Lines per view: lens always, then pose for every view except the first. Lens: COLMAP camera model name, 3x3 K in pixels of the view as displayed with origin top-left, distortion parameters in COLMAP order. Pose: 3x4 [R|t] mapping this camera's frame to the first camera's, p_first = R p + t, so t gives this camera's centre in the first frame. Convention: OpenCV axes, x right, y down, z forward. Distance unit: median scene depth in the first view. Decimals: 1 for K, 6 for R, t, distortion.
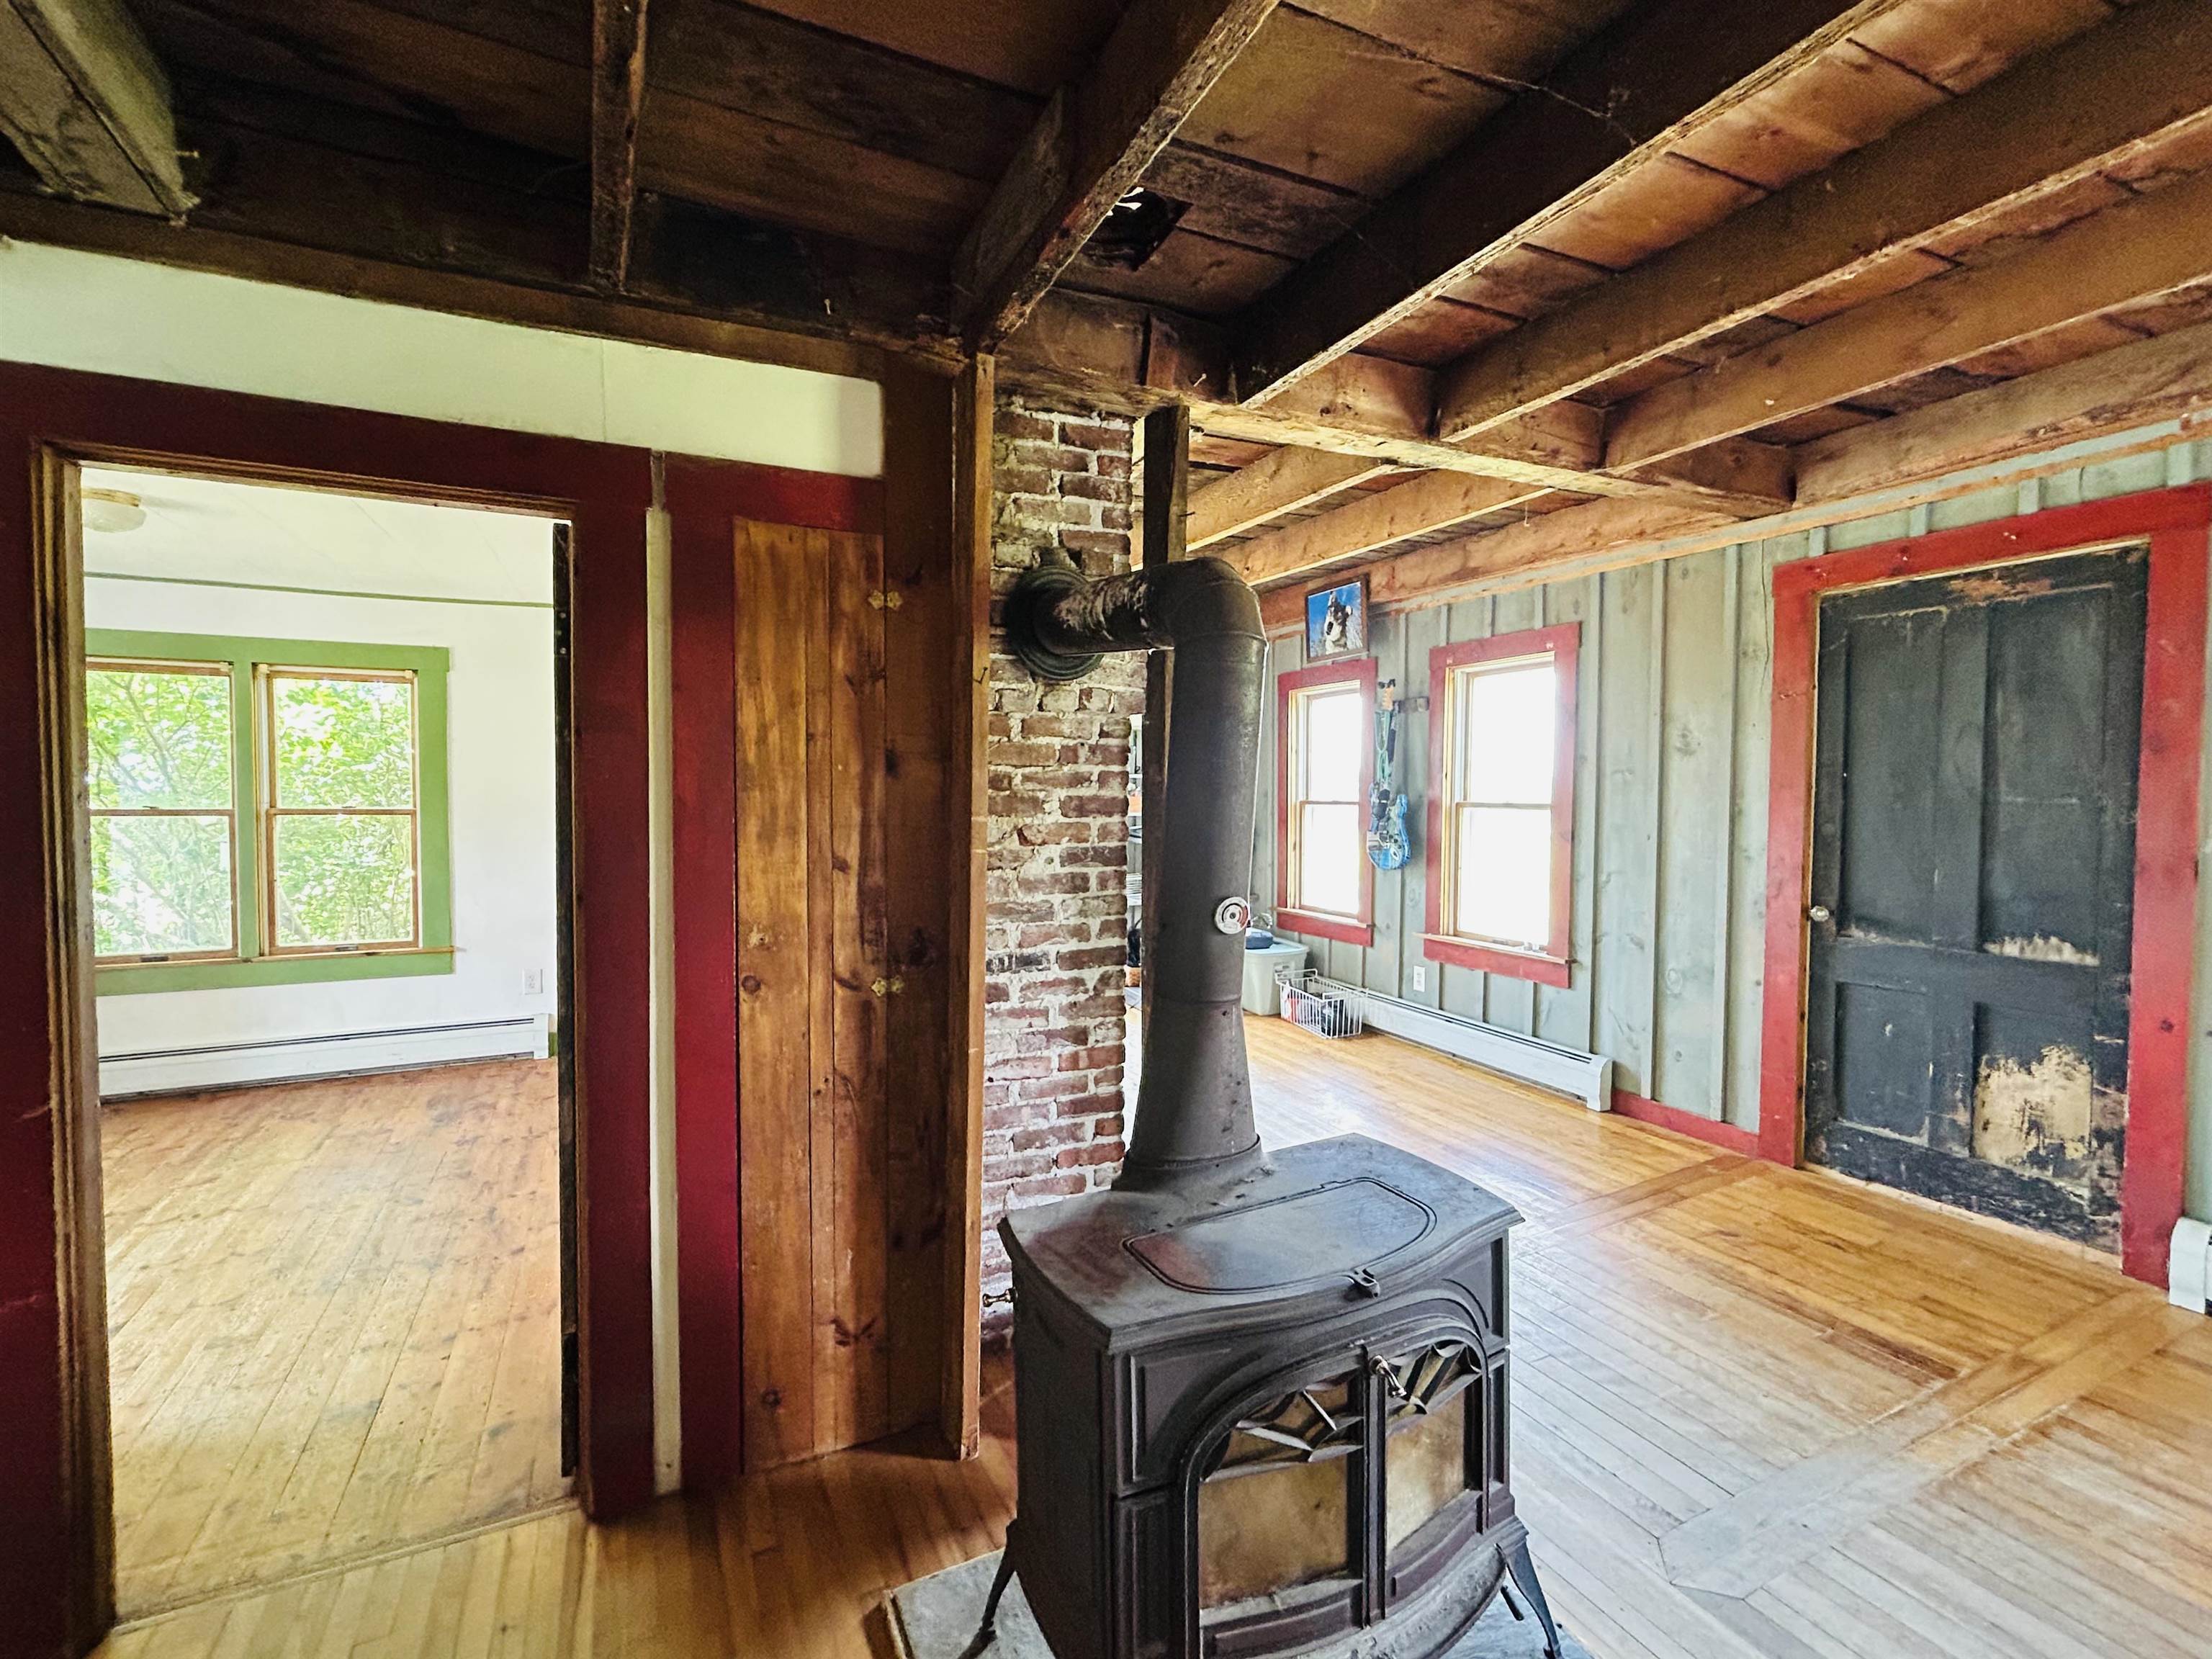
lens RADIAL K [[980.2, 0, 1107.1], [0, 980.2, 834.1], [0, 0, 1]] dist [-0.000635, 0.000510]
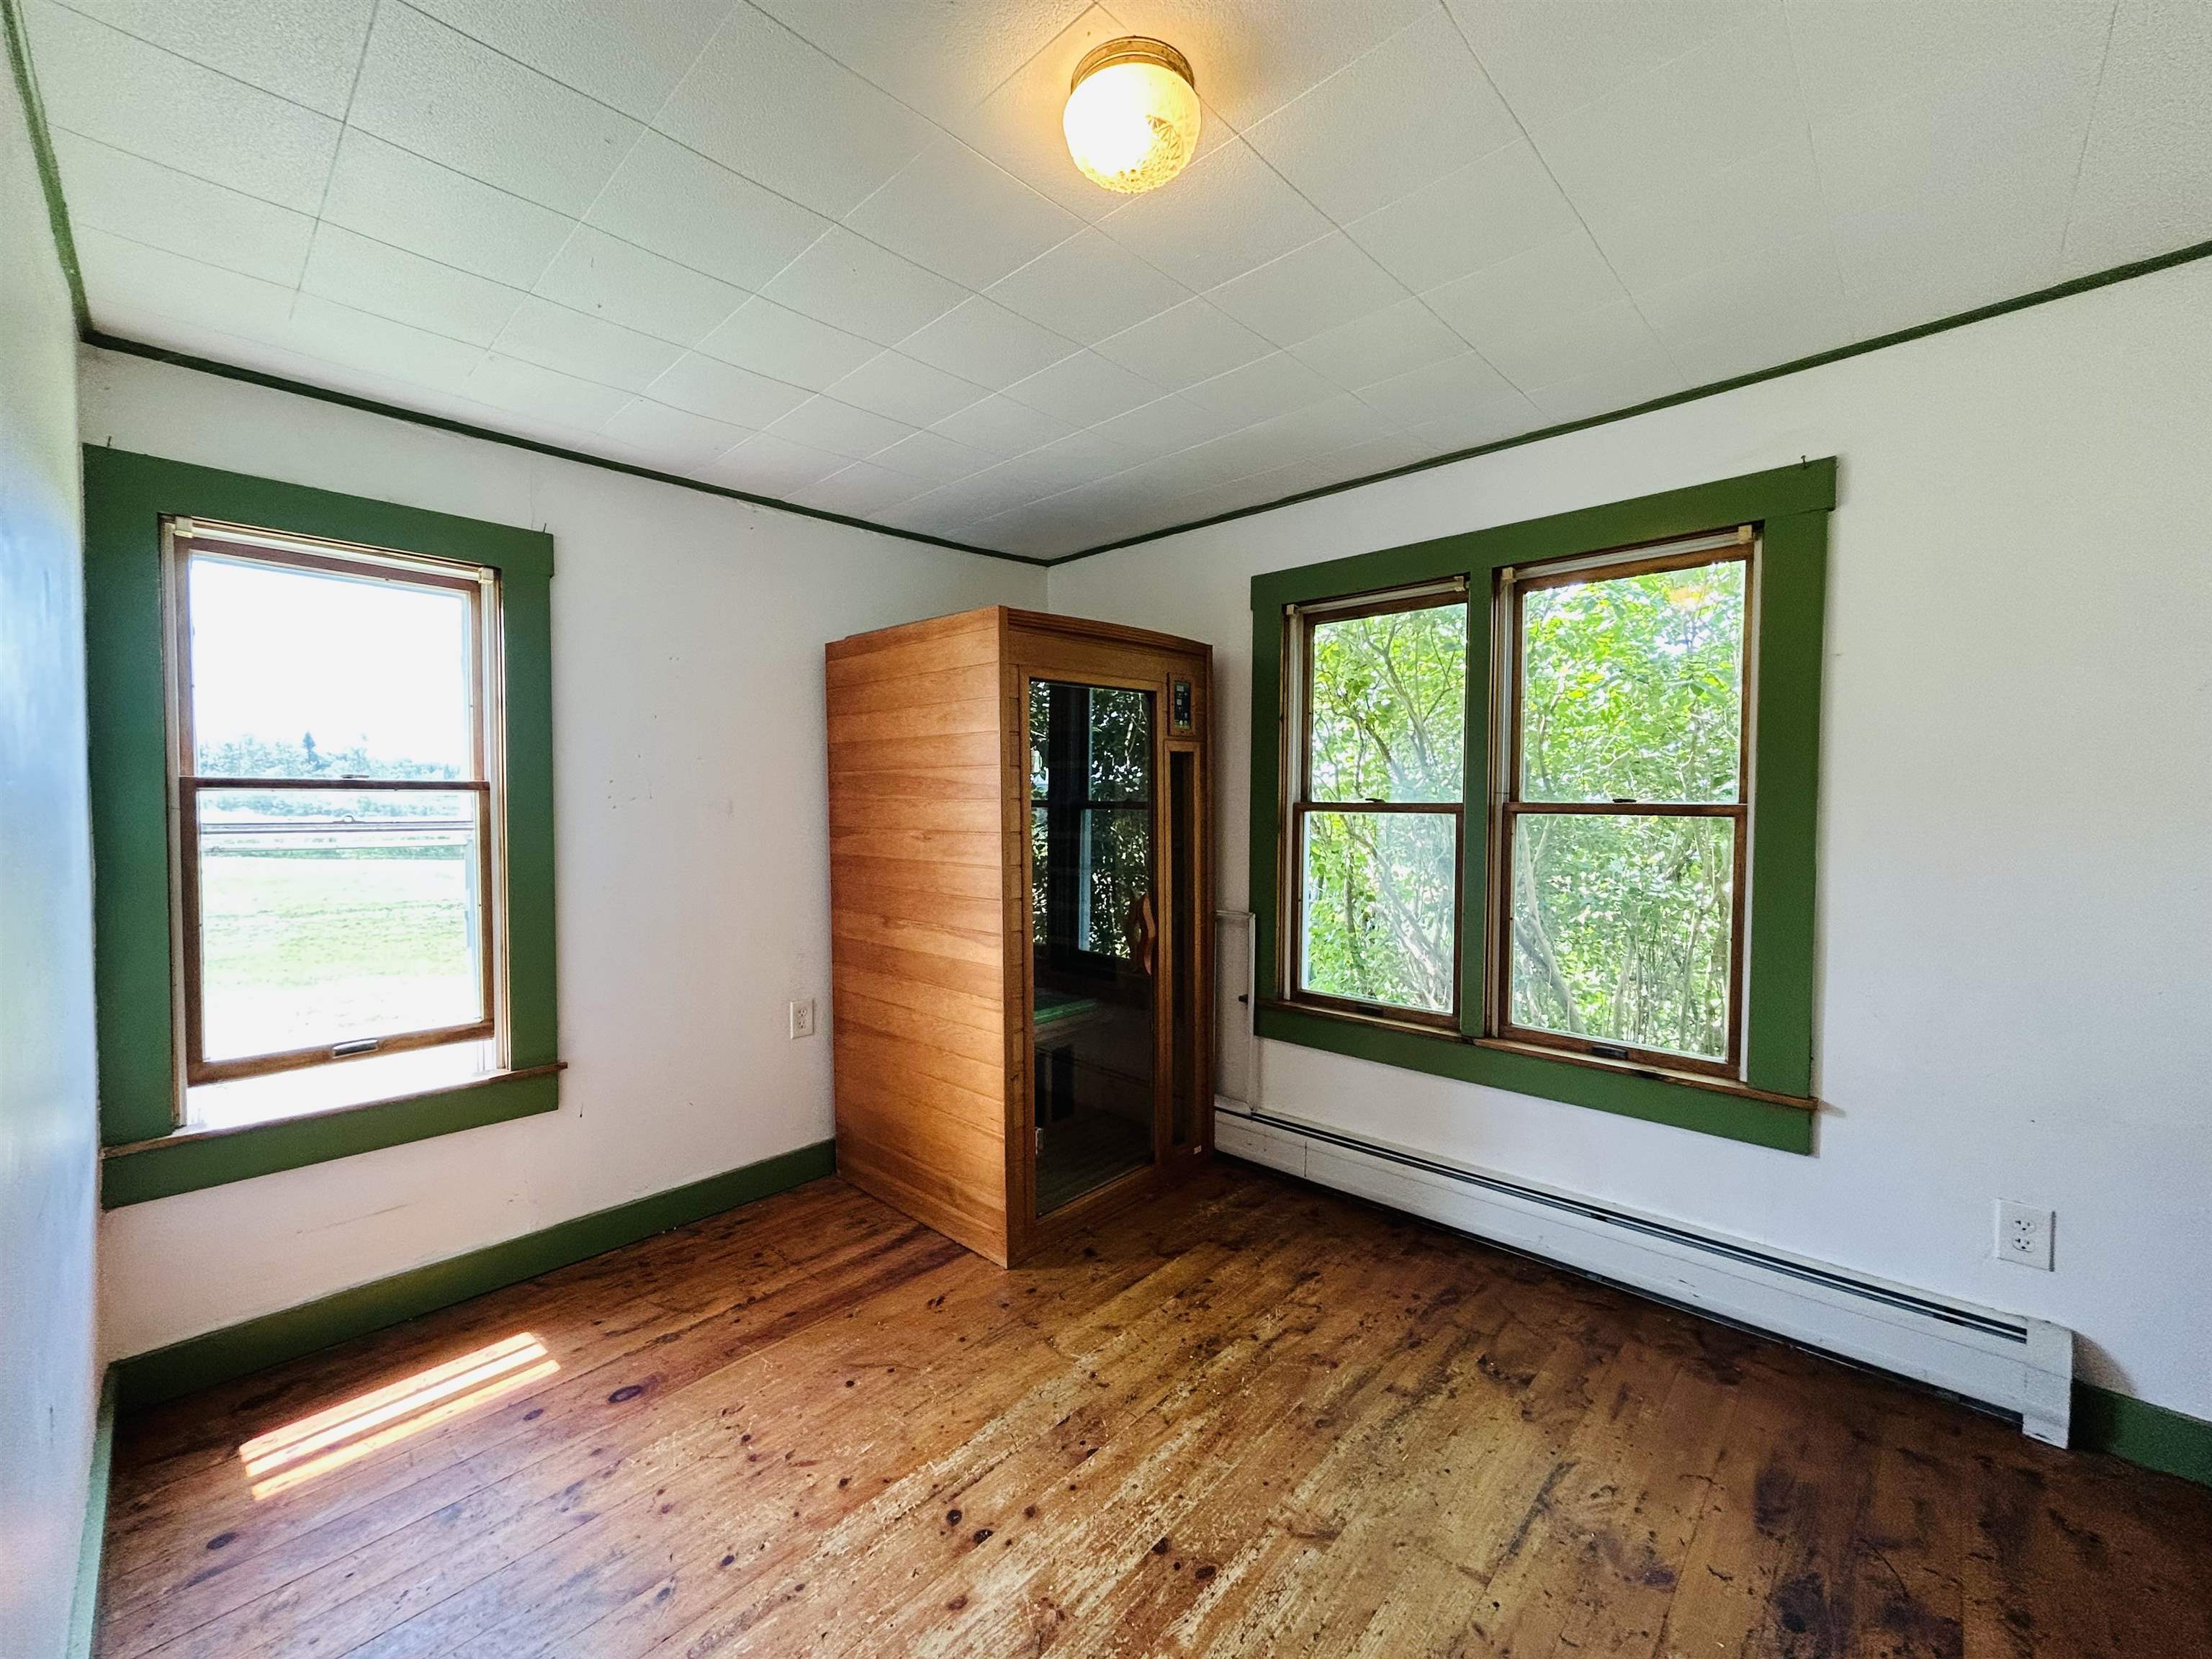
lens RADIAL K [[893.2, 0, 1098.0], [0, 893.2, 826.3], [0, 0, 1]] dist [0.000811, 0.000223]
pose [[0.351675, 0.024540, -0.935800, -0.412159], [-0.037534, 0.999222, 0.012098, -0.008105], [0.935369, 0.030870, 0.352323, 0.553321]]
